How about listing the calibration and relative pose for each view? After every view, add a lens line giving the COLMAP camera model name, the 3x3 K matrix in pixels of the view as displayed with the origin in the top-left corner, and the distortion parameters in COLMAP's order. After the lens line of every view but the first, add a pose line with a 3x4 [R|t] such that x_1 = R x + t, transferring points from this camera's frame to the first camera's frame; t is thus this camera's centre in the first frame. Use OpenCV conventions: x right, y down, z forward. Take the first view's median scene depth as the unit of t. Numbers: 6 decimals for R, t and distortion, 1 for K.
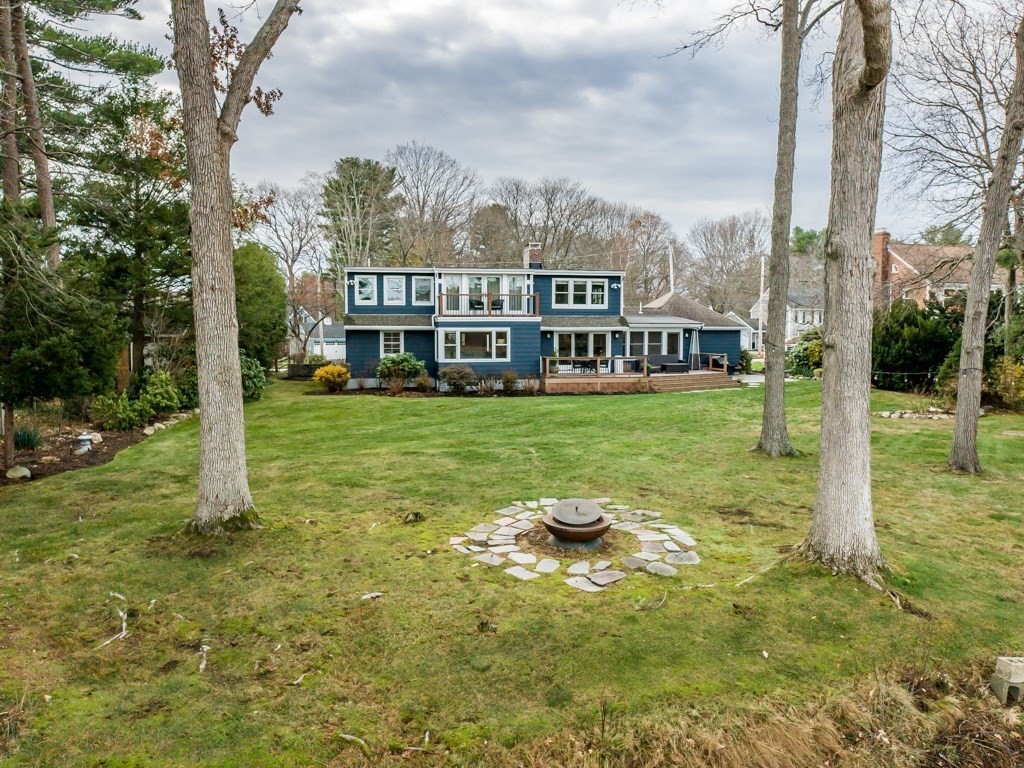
lens RADIAL K [[740.8, 0, 509.4], [0, 740.8, 385.8], [0, 0, 1]] dist [0.001737, -0.000095]
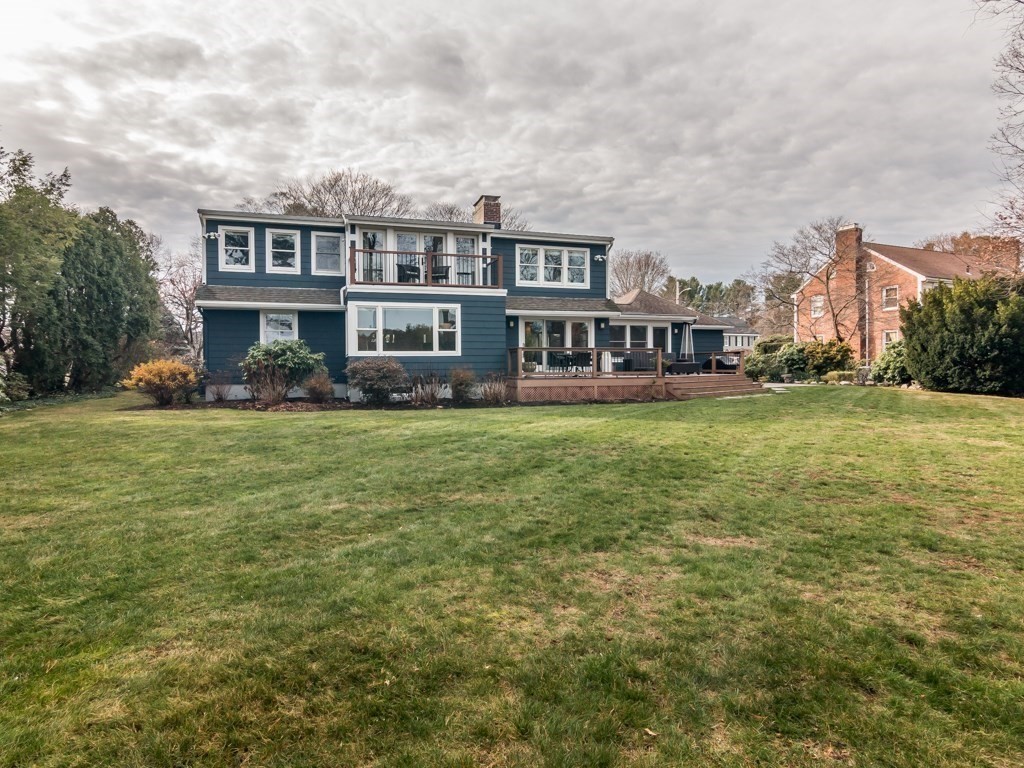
lens RADIAL K [[581.7, 0, 510.7], [0, 581.7, 376.5], [0, 0, 1]] dist [-0.001504, 0.003335]
pose [[0.992541, -0.007736, 0.121665, -0.017772], [0.013973, 0.998627, -0.050494, 0.012274], [-0.121108, 0.051818, 0.991286, 0.476236]]
